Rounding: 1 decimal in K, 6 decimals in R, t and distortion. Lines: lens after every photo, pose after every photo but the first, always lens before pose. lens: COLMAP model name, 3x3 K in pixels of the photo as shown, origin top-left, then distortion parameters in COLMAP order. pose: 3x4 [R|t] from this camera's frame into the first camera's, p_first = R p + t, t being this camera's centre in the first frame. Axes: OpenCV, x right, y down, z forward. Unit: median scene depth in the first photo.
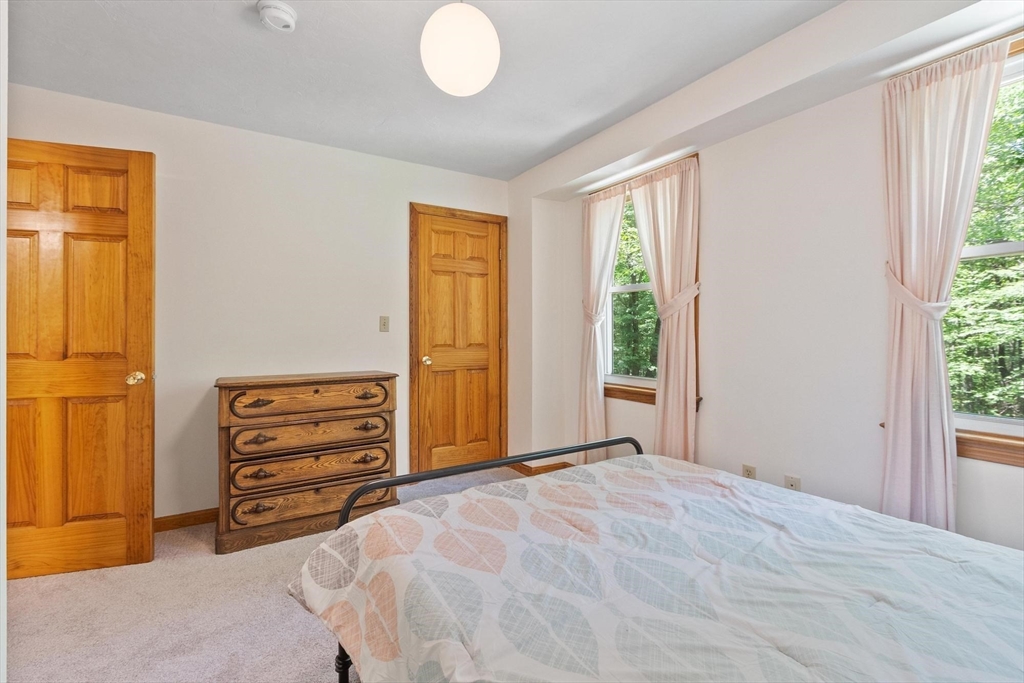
lens RADIAL K [[450.7, 0, 508.9], [0, 450.7, 332.7], [0, 0, 1]] dist [0.004124, -0.001300]
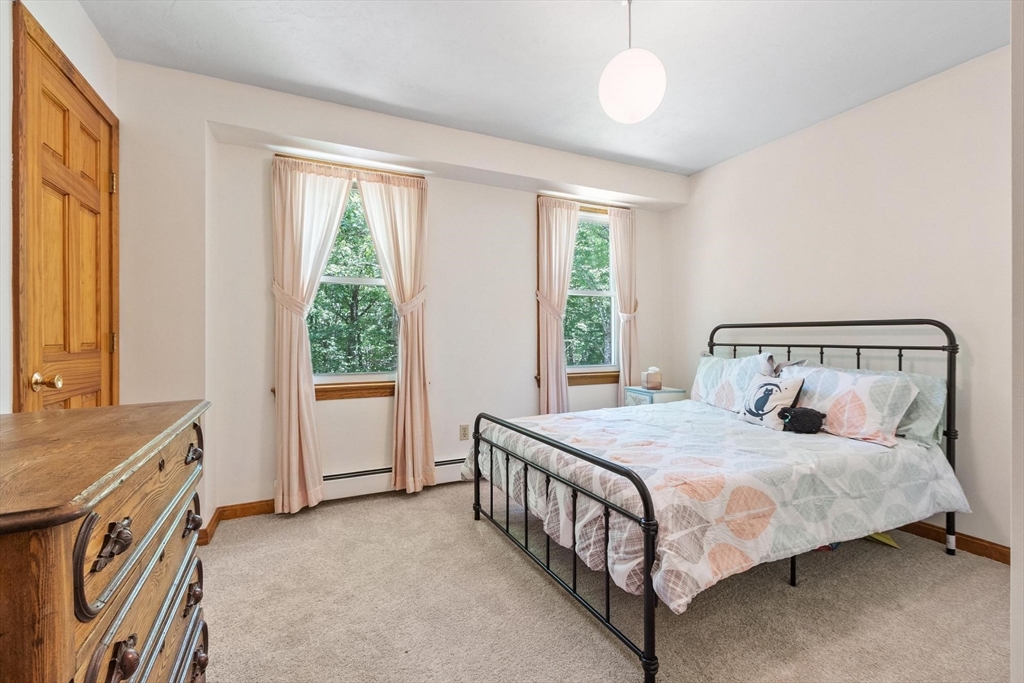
lens RADIAL K [[450.7, 0, 510.7], [0, 450.7, 340.6], [0, 0, 1]] dist [0.004124, -0.001300]
pose [[0.106935, -0.007212, 0.994240, -0.651898], [0.002440, 0.999973, 0.006991, 0.021909], [-0.994263, 0.001678, 0.106949, 0.576161]]
